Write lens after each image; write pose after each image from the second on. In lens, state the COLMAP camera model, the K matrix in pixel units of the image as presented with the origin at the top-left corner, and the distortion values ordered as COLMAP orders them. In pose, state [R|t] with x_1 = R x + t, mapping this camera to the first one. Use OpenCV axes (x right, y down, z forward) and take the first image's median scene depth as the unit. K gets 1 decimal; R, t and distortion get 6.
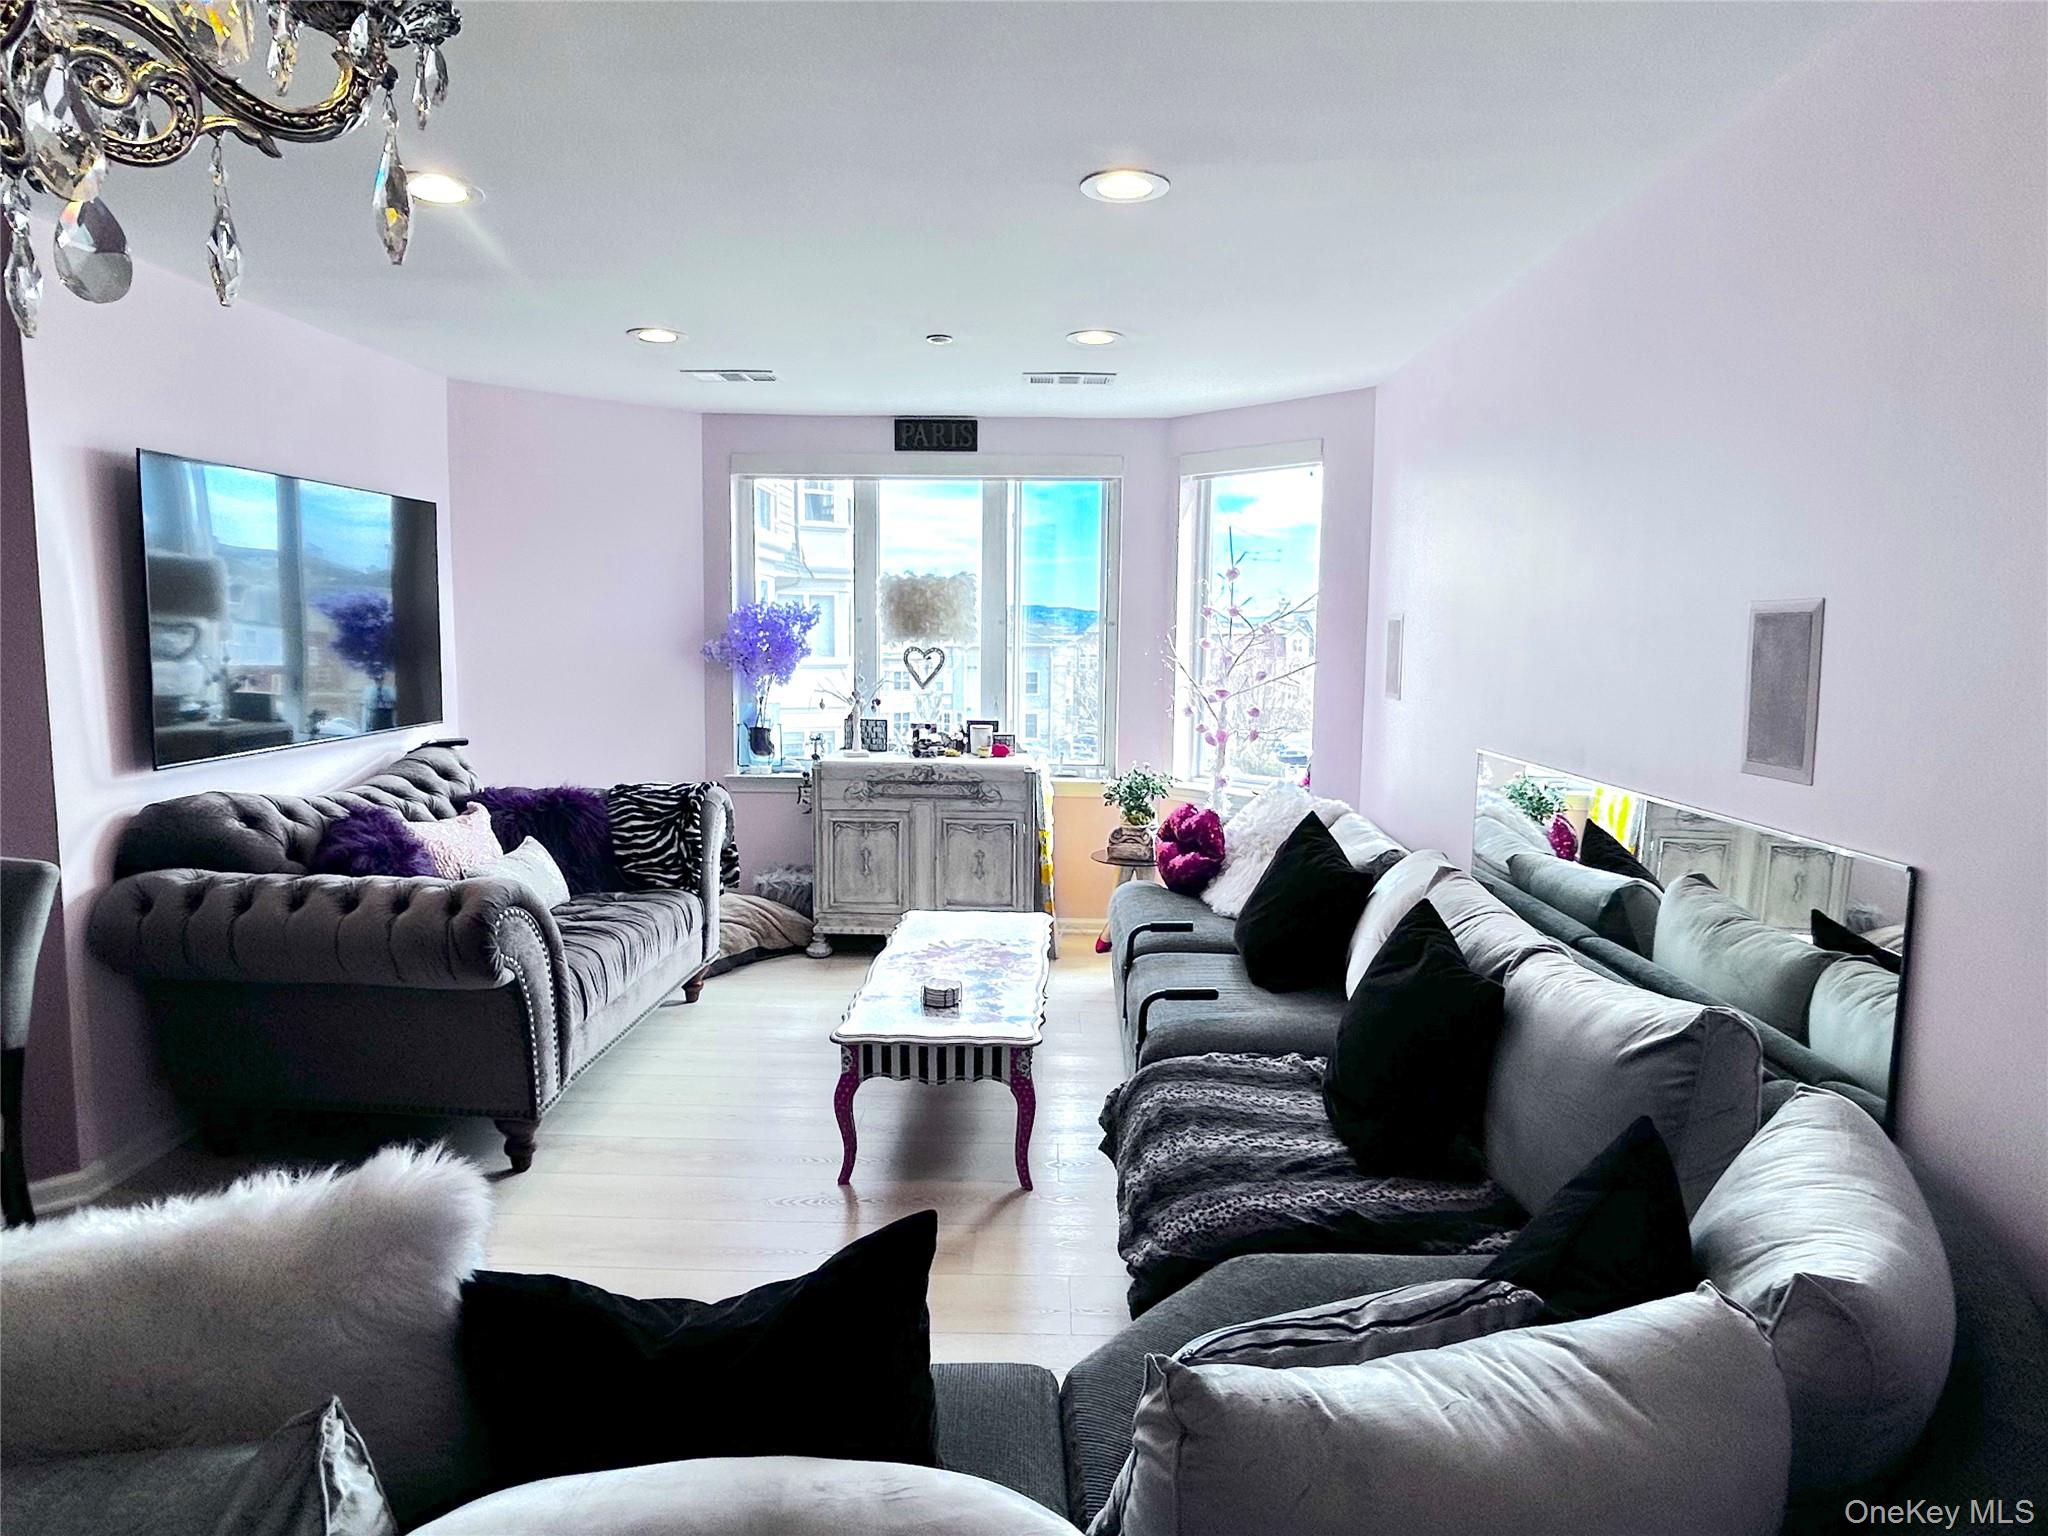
lens RADIAL K [[1193.9, 0, 1024.0], [0, 1193.9, 768.0], [0, 0, 1]] dist [0.000739, 0.000300]
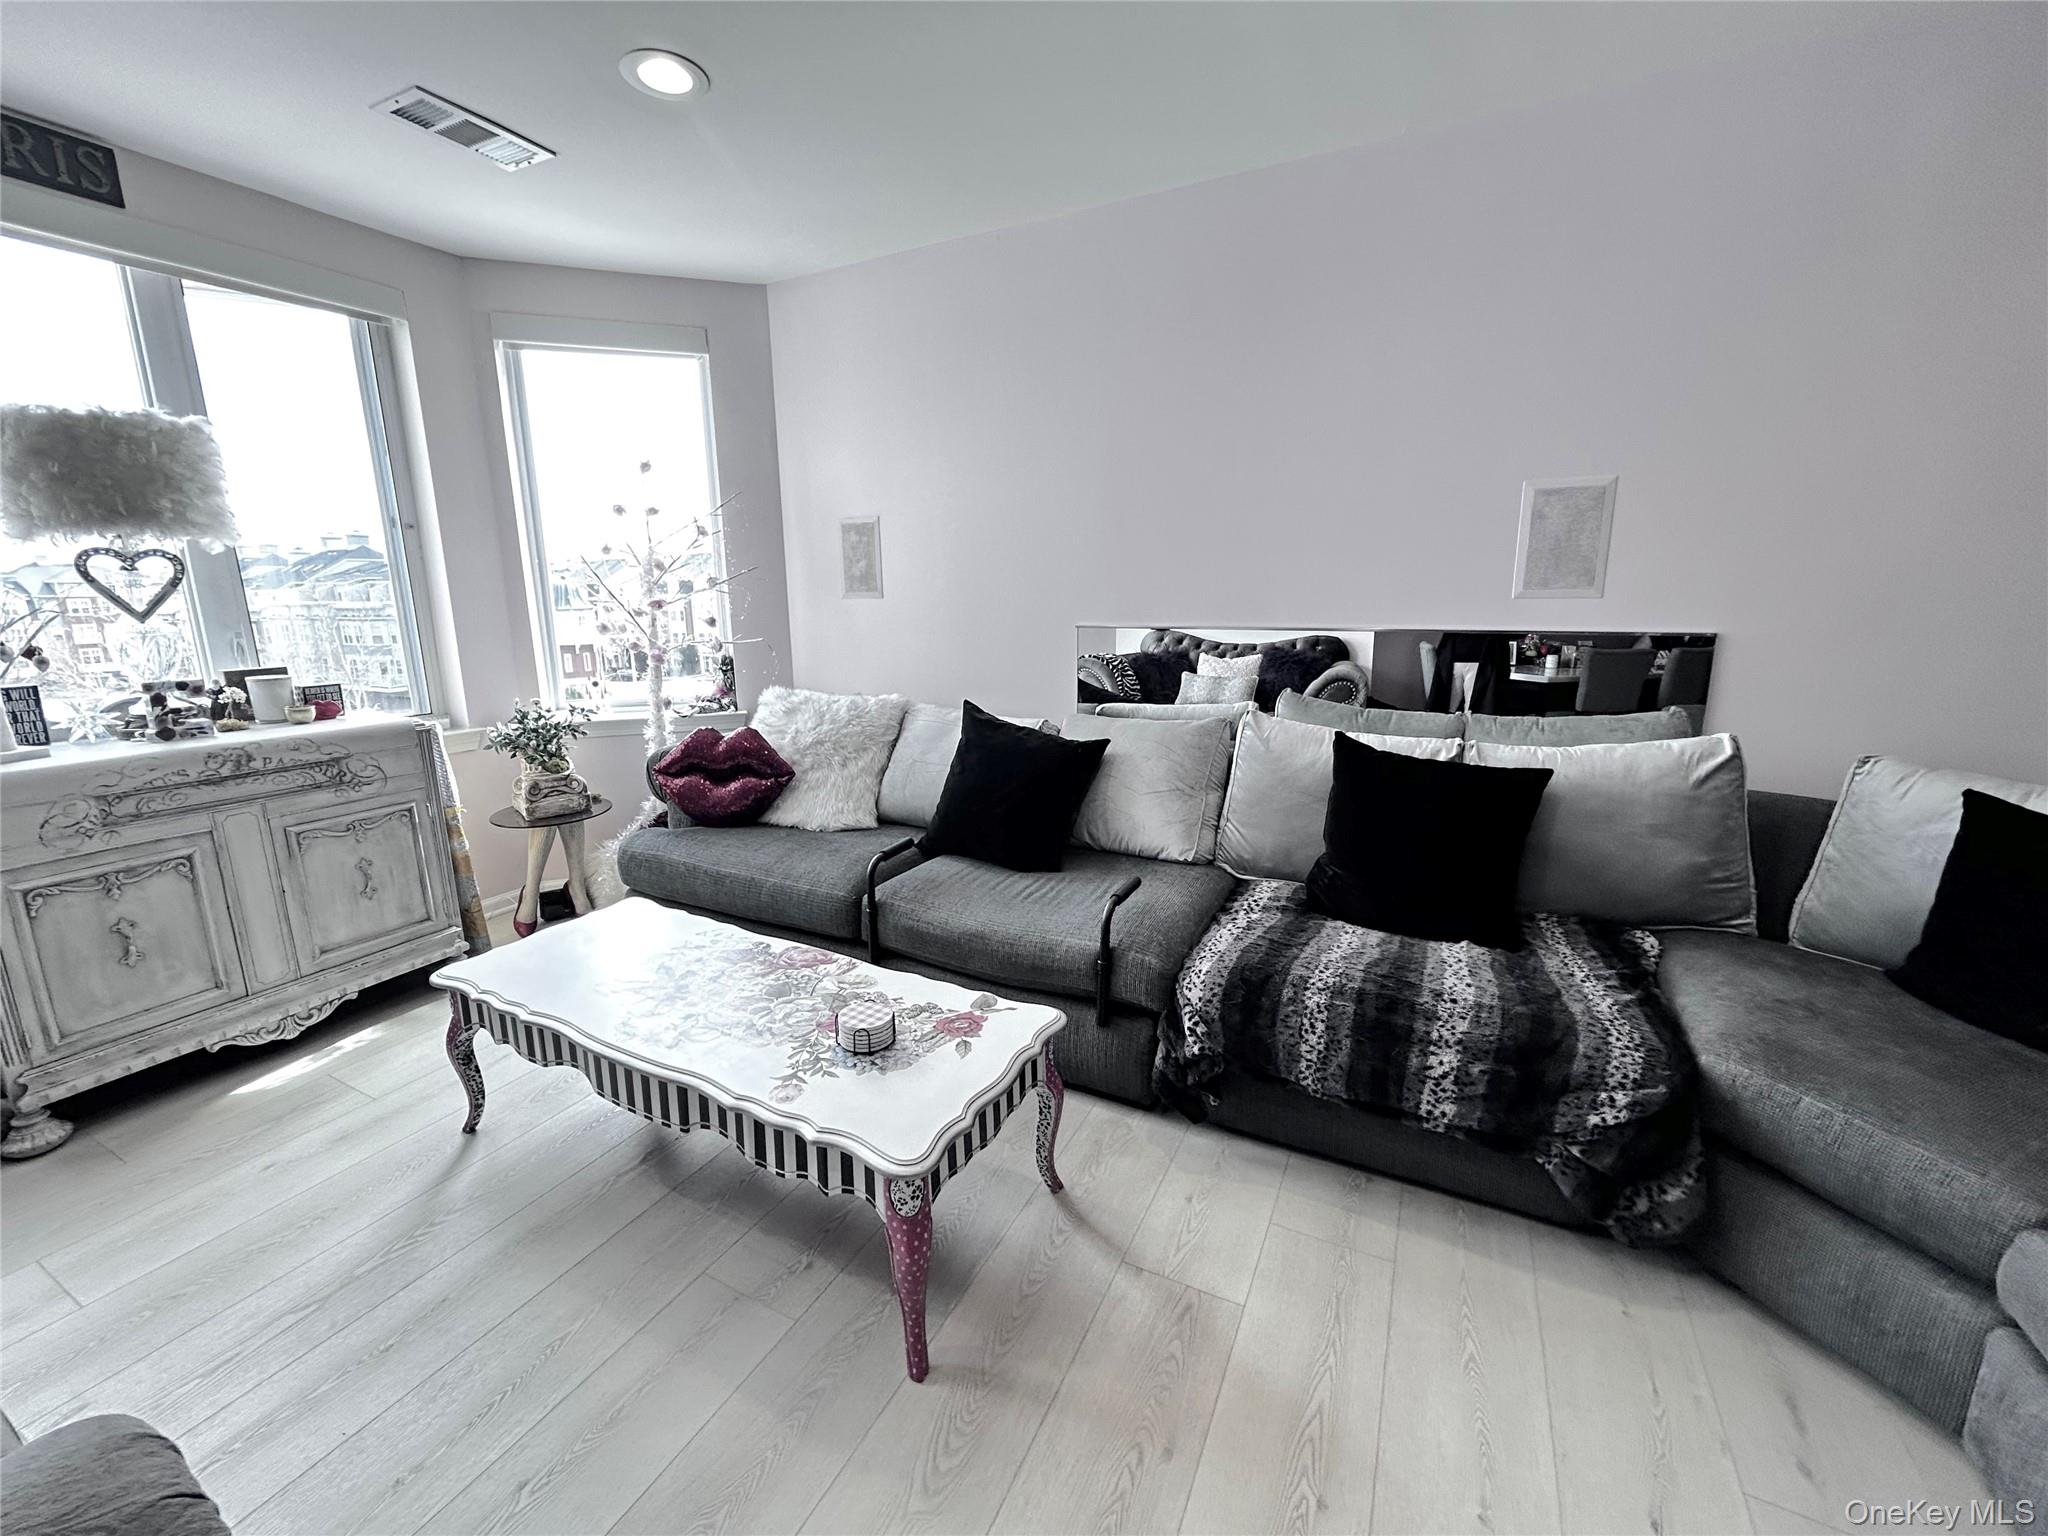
lens RADIAL K [[827.5, 0, 1024.0], [0, 827.5, 768.0], [0, 0, 1]] dist [-0.003066, -0.000592]
pose [[0.440223, -0.207586, 0.873563, -0.267441], [0.117003, 0.977875, 0.173411, -0.017441], [-0.890232, 0.025870, 0.454771, 0.458861]]
